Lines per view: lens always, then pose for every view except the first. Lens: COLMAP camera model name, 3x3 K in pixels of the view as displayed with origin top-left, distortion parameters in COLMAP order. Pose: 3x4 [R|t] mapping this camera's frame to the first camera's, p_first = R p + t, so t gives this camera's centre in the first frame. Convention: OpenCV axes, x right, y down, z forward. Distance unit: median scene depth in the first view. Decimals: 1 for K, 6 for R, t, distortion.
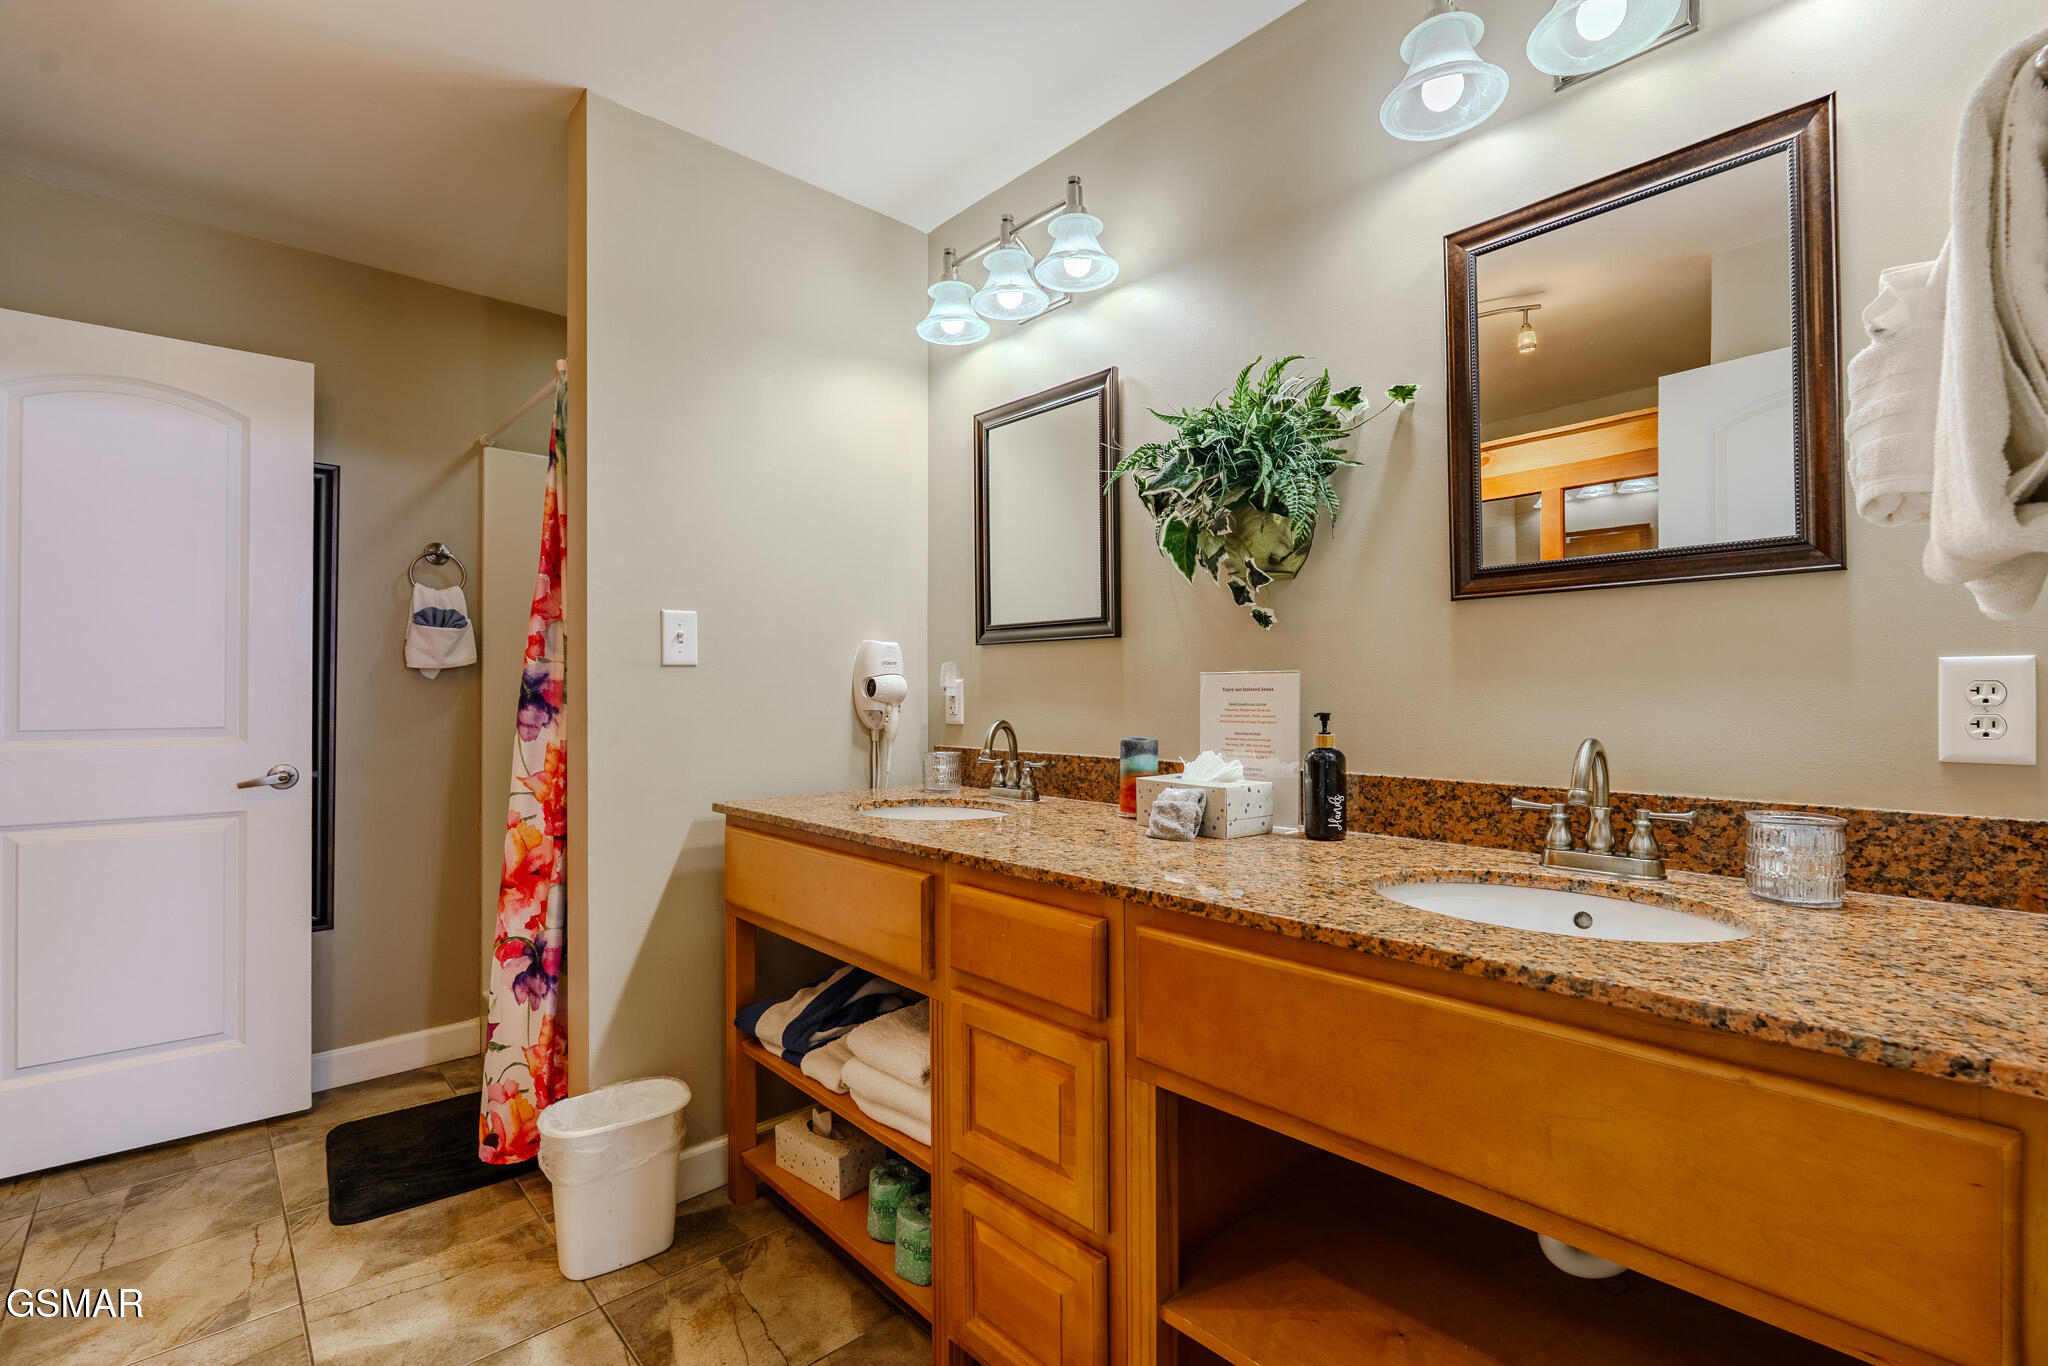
lens RADIAL K [[917.0, 0, 1024.7], [0, 917.0, 694.2], [0, 0, 1]] dist [-0.011966, 0.000256]
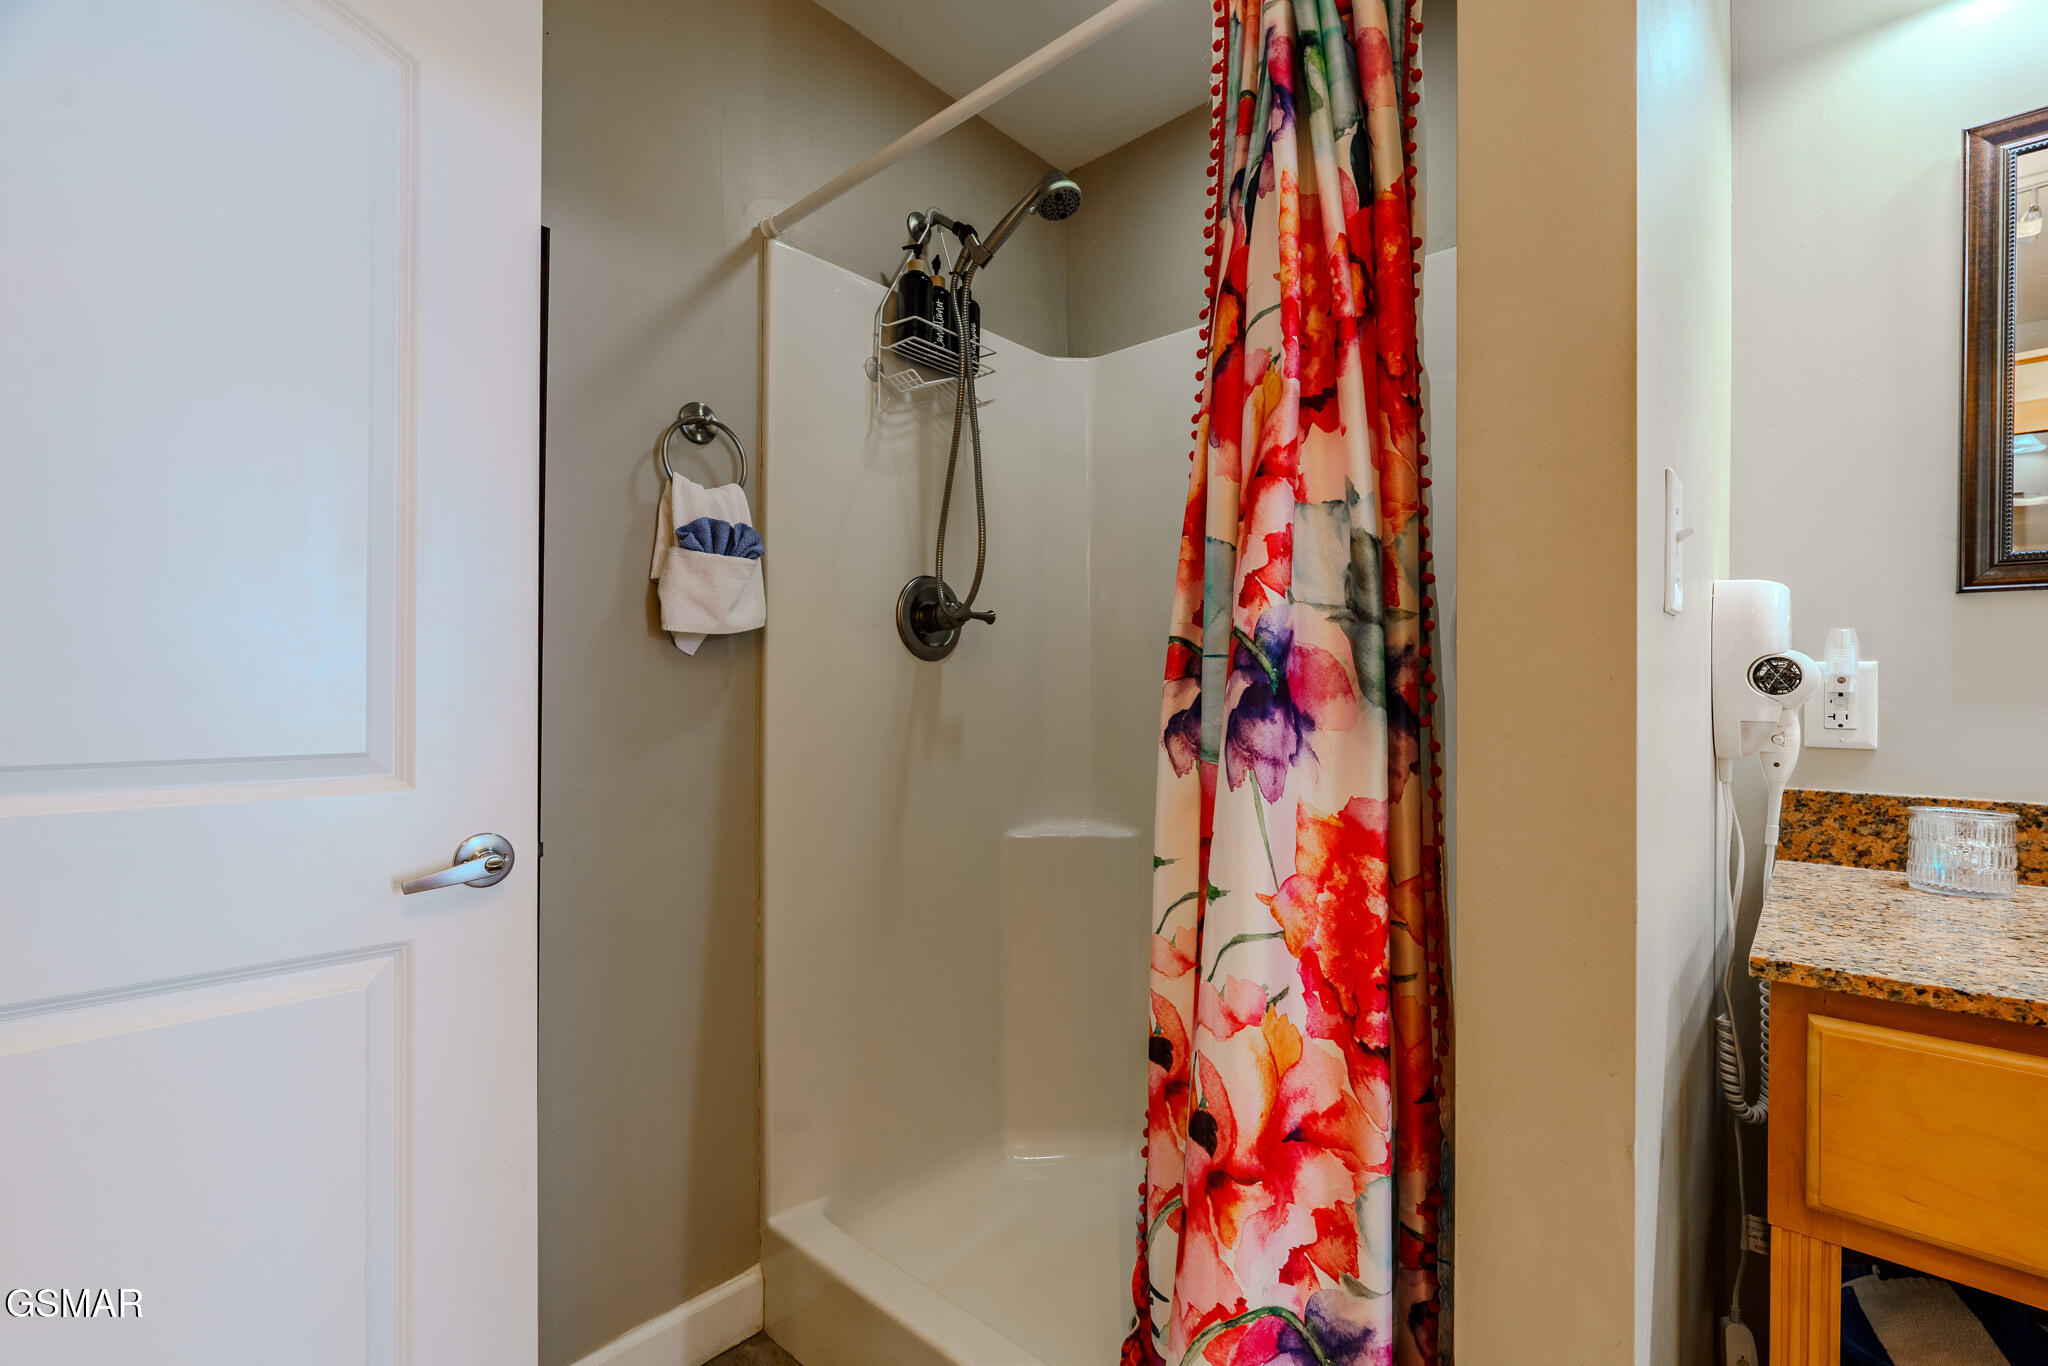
lens RADIAL K [[917.0, 0, 1024.7], [0, 917.0, 694.2], [0, 0, 1]] dist [-0.011966, 0.000256]
pose [[0.997391, 0.004467, 0.072050, -0.508377], [-0.004917, 0.999969, 0.006075, 0.002776], [-0.072021, -0.006413, 0.997383, 0.461246]]
